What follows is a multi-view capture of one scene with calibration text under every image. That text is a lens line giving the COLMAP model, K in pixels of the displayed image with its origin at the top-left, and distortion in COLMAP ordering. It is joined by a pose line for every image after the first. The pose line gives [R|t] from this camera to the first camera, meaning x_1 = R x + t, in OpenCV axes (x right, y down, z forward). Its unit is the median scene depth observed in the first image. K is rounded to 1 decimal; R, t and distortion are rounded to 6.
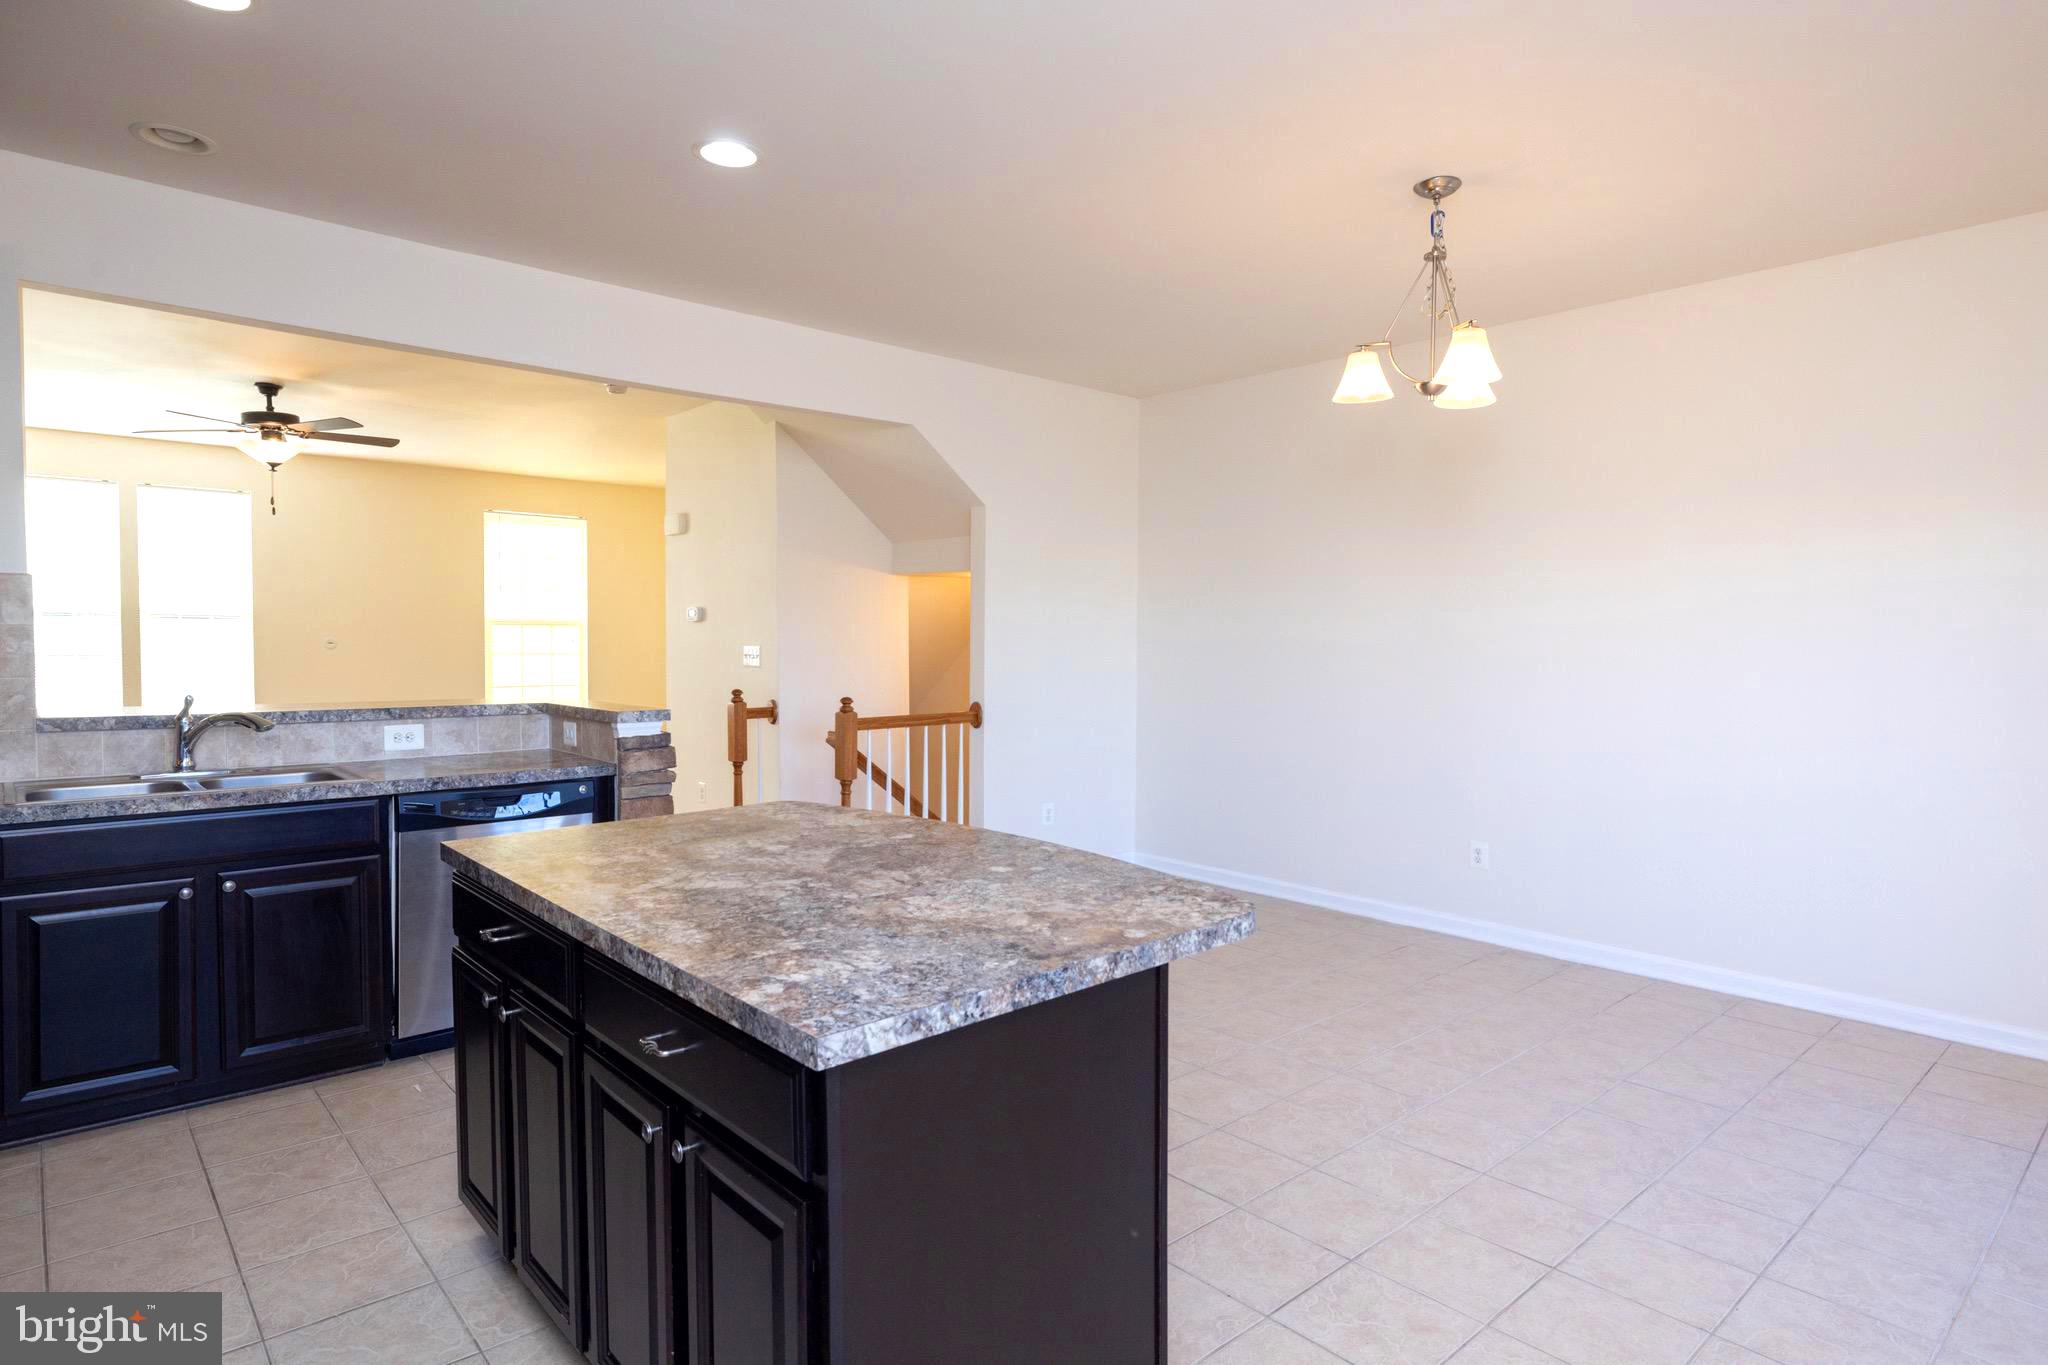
lens RADIAL K [[1117.0, 0, 1003.2], [0, 1117.0, 678.4], [0, 0, 1]] dist [0.006230, 0.001168]
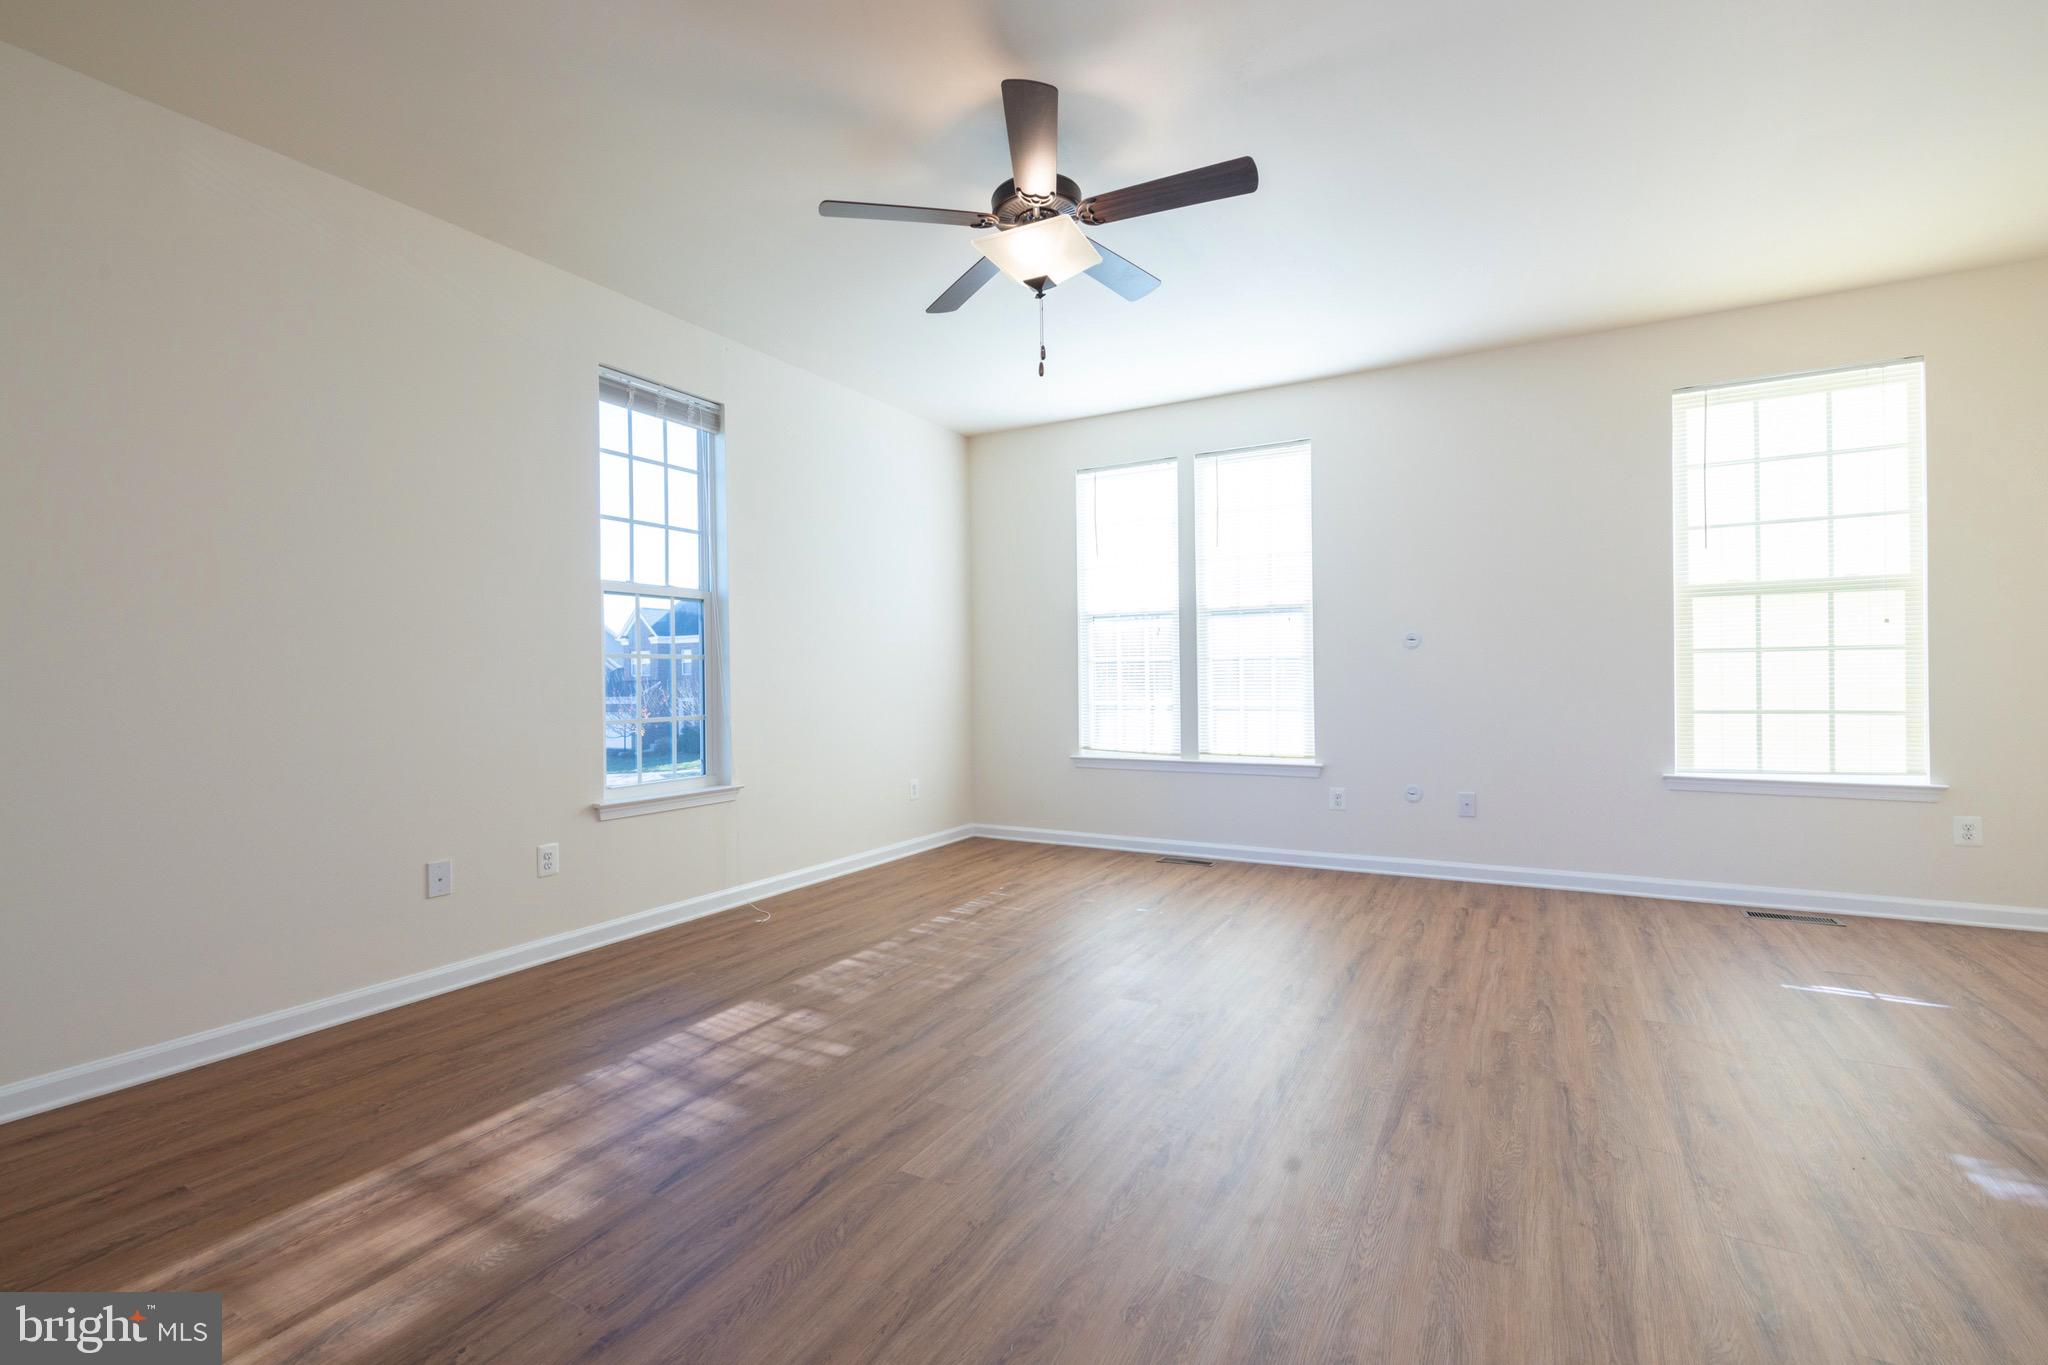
lens RADIAL K [[900.3, 0, 1018.2], [0, 900.3, 676.7], [0, 0, 1]] dist [-0.010479, 0.001371]
pose [[0.328090, -0.013264, -0.944553, -0.394963], [-0.020901, 0.999555, -0.021297, 0.018291], [0.944415, 0.026730, 0.327667, 1.414256]]
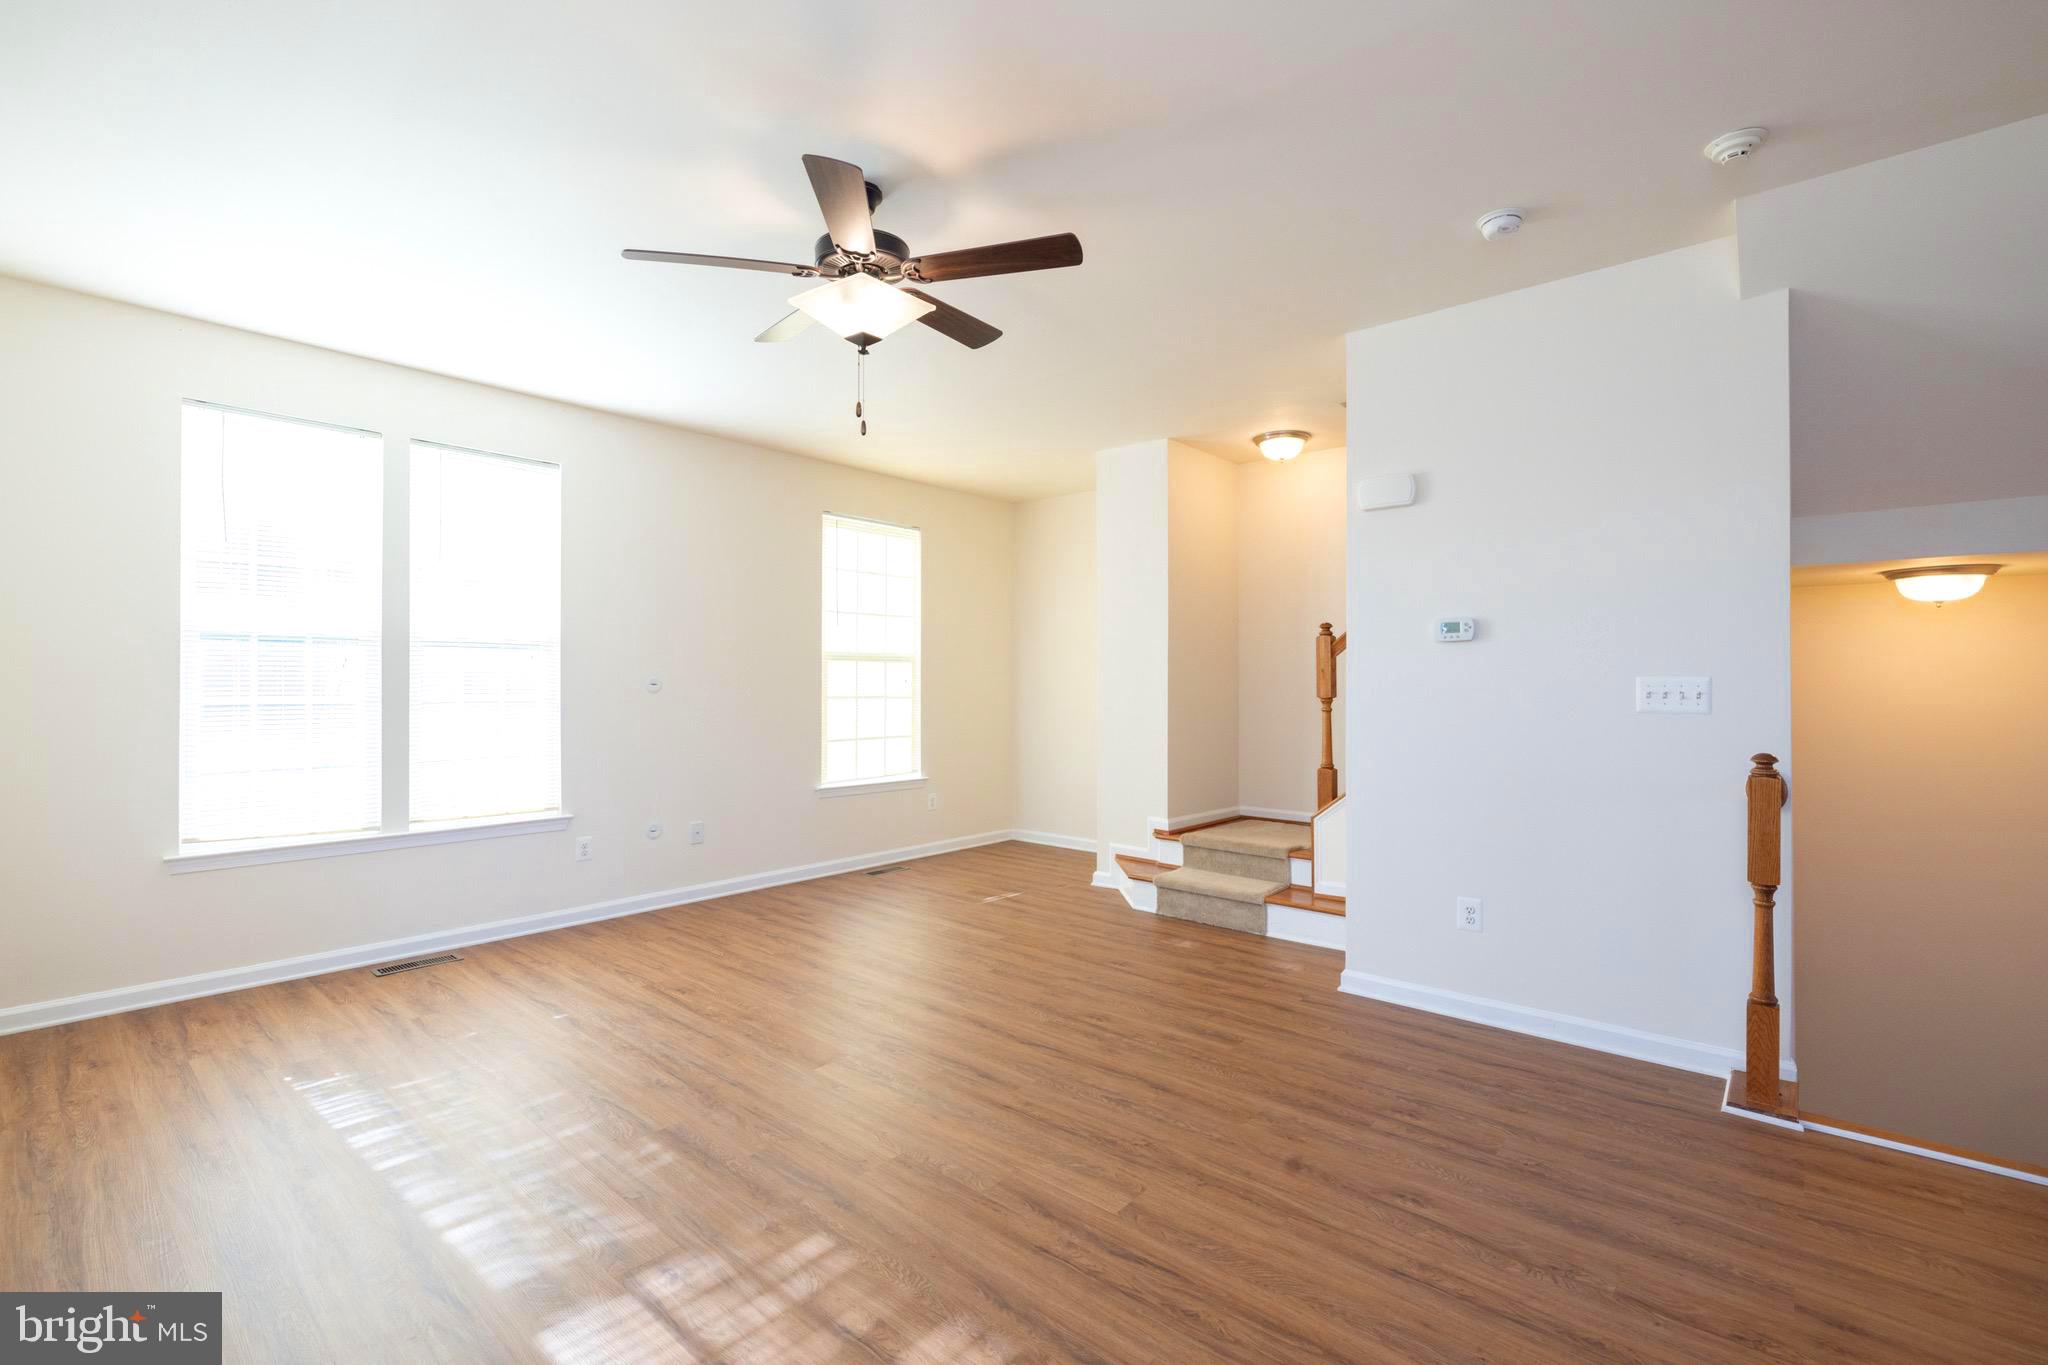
lens RADIAL K [[900.3, 0, 1018.2], [0, 900.3, 676.7], [0, 0, 1]] dist [-0.010479, 0.001371]
pose [[0.991663, -0.004666, 0.128776, -1.050576], [0.010377, 0.998990, -0.043711, -0.020506], [-0.128442, 0.044683, 0.990710, 0.954440]]
